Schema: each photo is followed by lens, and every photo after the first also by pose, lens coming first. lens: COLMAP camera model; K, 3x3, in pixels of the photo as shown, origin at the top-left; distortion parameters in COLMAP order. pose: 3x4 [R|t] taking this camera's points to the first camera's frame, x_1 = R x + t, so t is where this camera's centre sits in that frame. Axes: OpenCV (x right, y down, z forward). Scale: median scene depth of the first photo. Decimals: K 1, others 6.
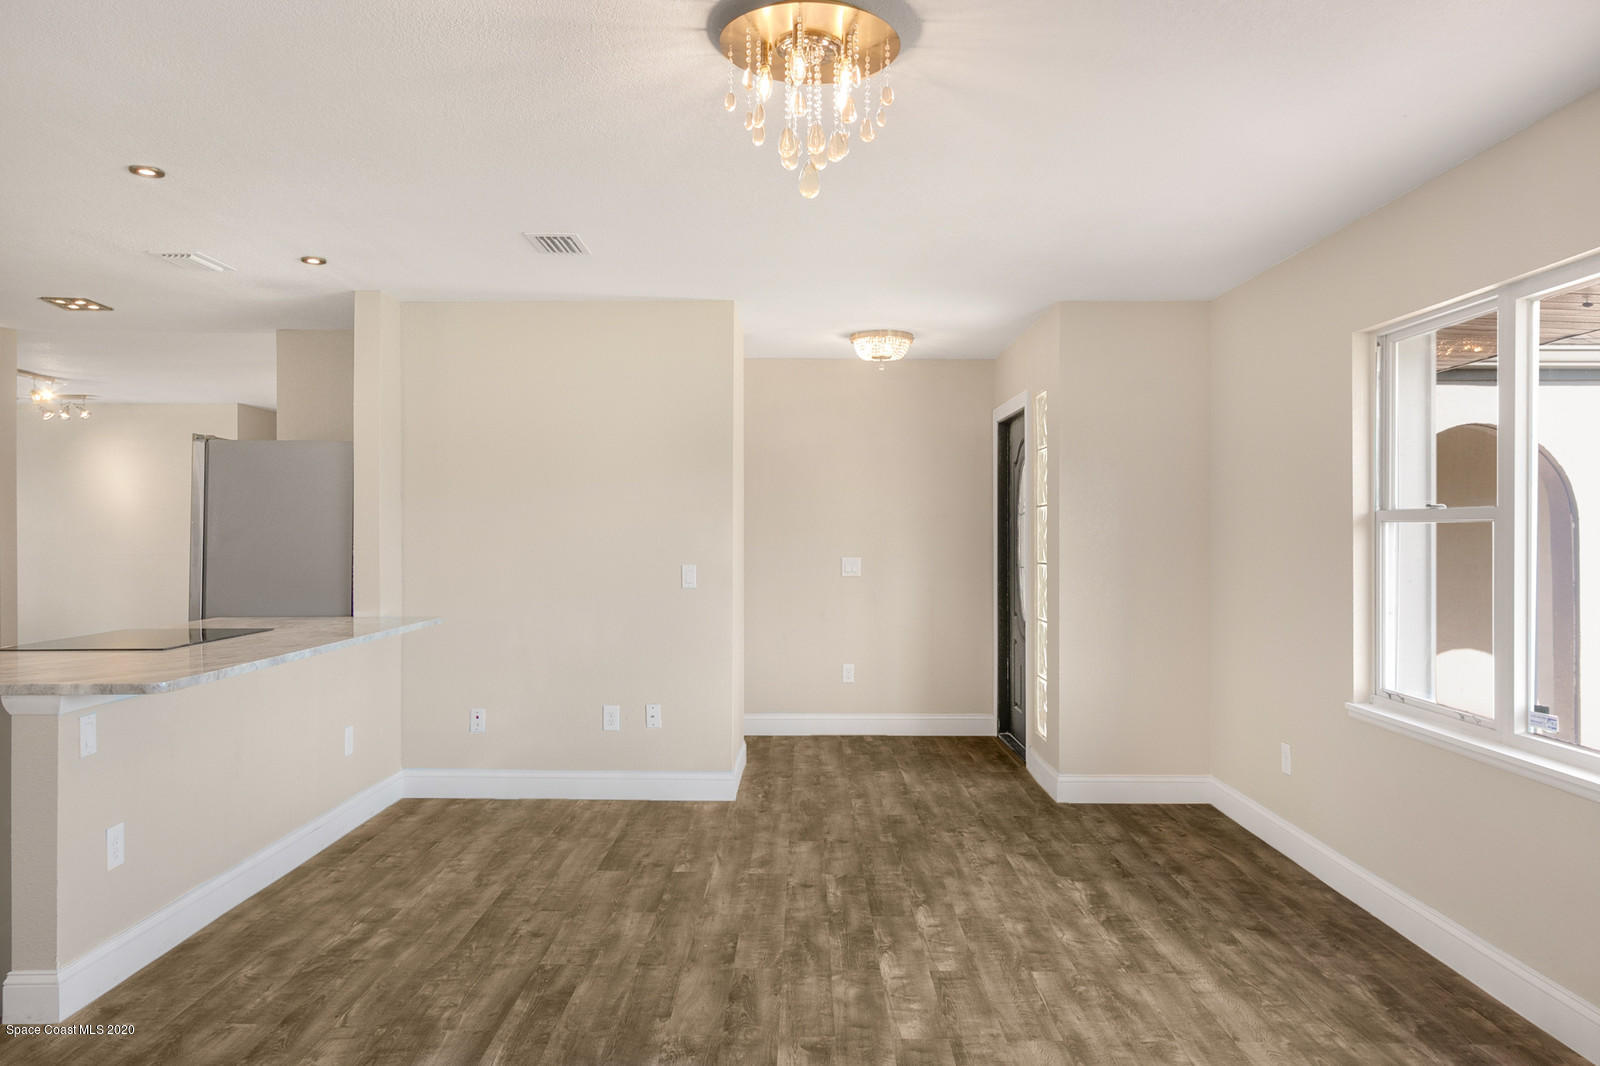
lens RADIAL K [[1067.3, 0, 800.0], [0, 1067.3, 533.0], [0, 0, 1]] dist [0.000396, -0.003348]
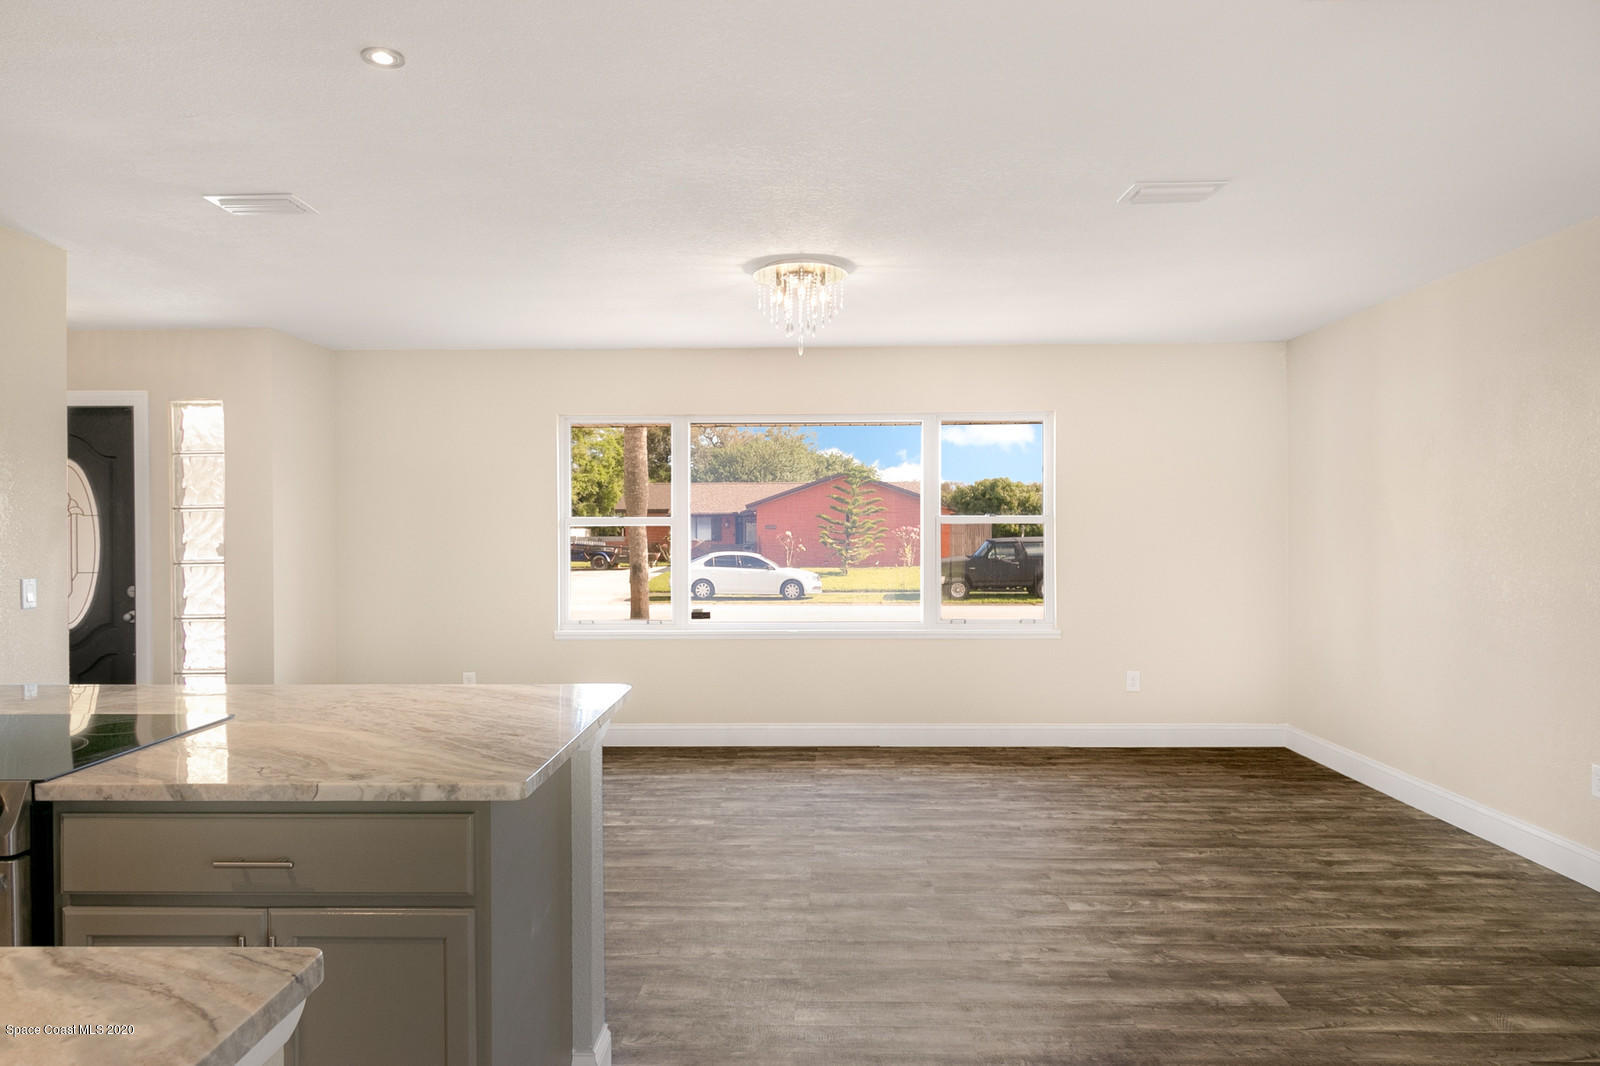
lens RADIAL K [[1067.3, 0, 800.0], [0, 1067.3, 533.0], [0, 0, 1]] dist [0.000396, -0.003348]
pose [[0.012743, -0.006775, 0.999896, -1.441553], [0.004930, 0.999965, 0.006713, -0.007356], [-0.999907, 0.004844, 0.012776, 0.734391]]
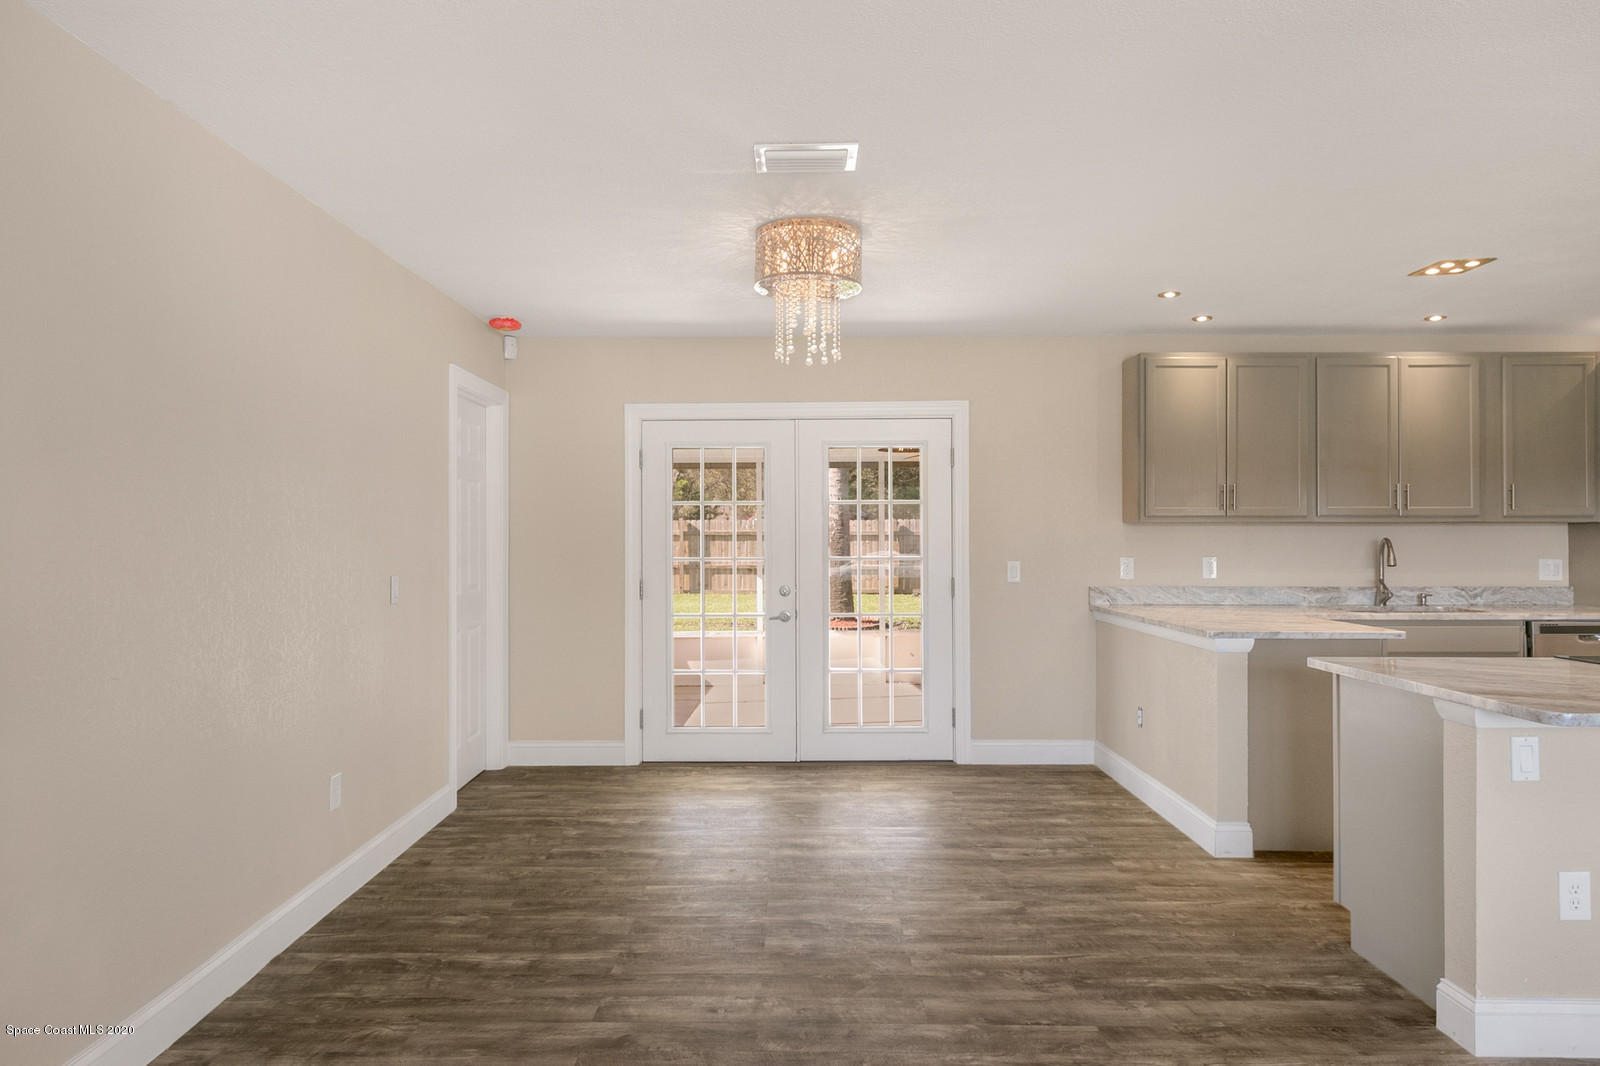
lens RADIAL K [[980.7, 0, 791.3], [0, 980.7, 543.4], [0, 0, 1]] dist [0.005554, -0.001046]
pose [[0.000016, 0.006310, -0.999980, 0.152699], [0.000669, 0.999980, 0.006310, 0.001847], [1.000000, -0.000669, 0.000012, 0.352029]]
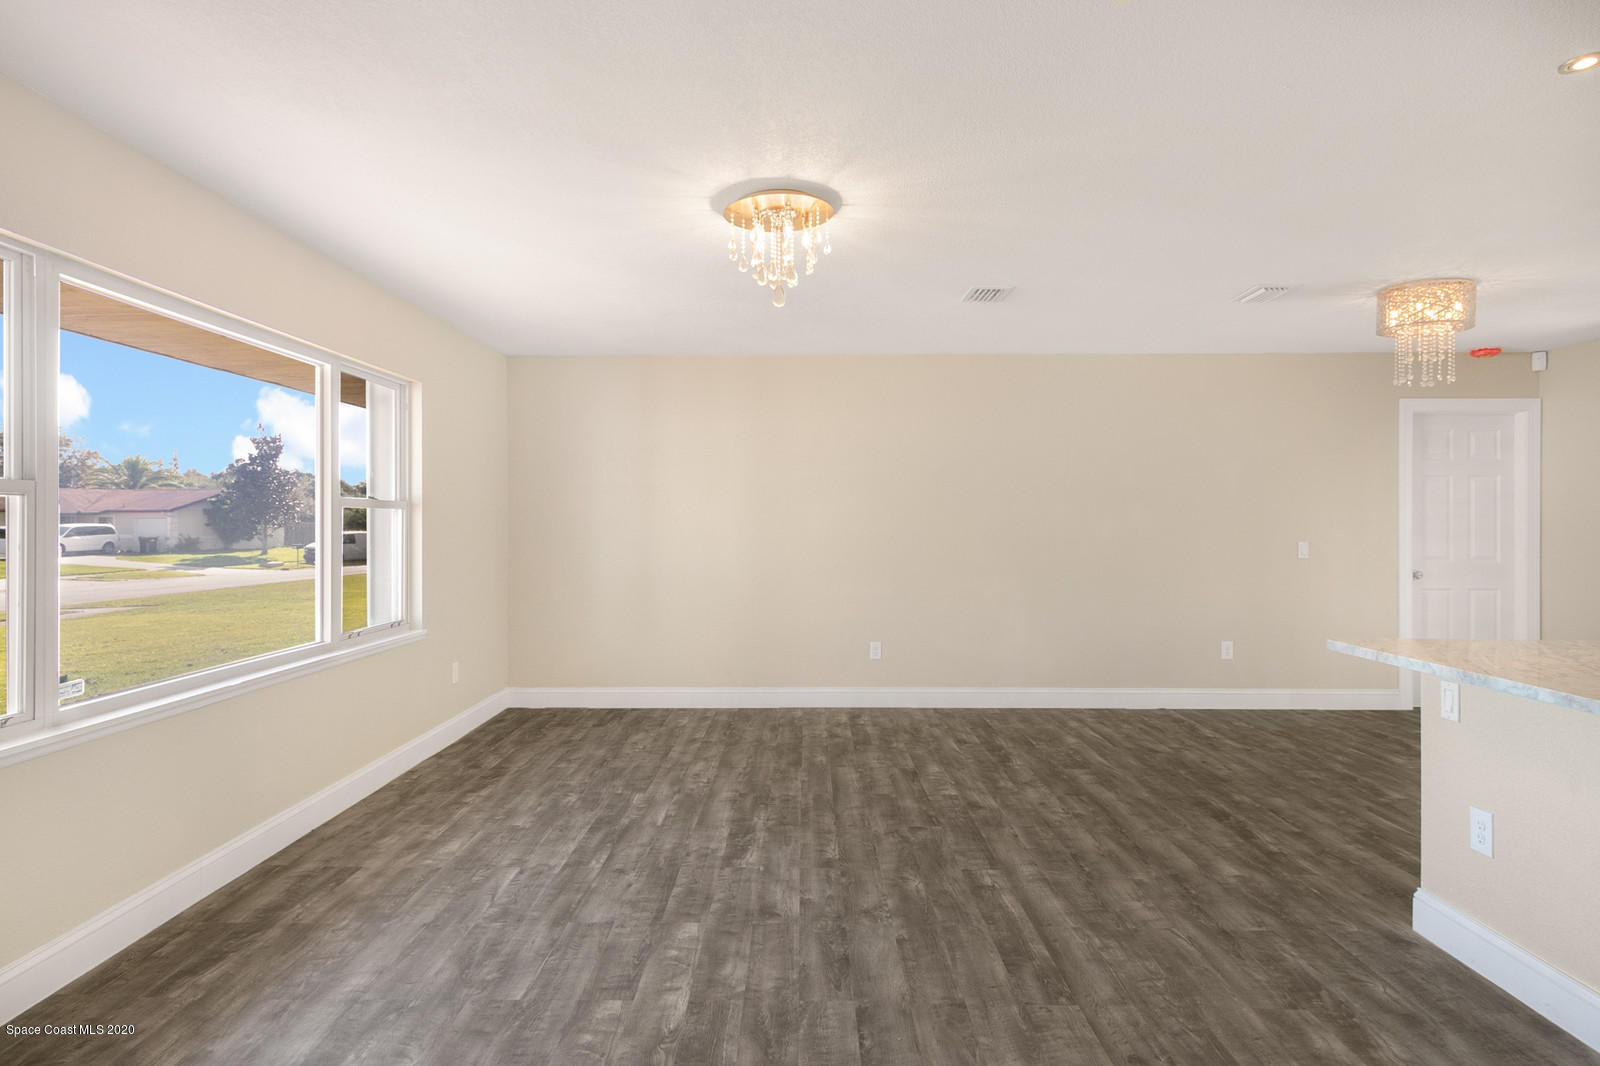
lens RADIAL K [[877.2, 0, 790.5], [0, 877.2, 524.9], [0, 0, 1]] dist [0.003528, -0.001393]
pose [[-0.999961, -0.001618, 0.008686, -0.015771], [-0.001592, 0.999994, 0.003002, 0.011254], [-0.008691, 0.002988, -0.999958, 1.771341]]
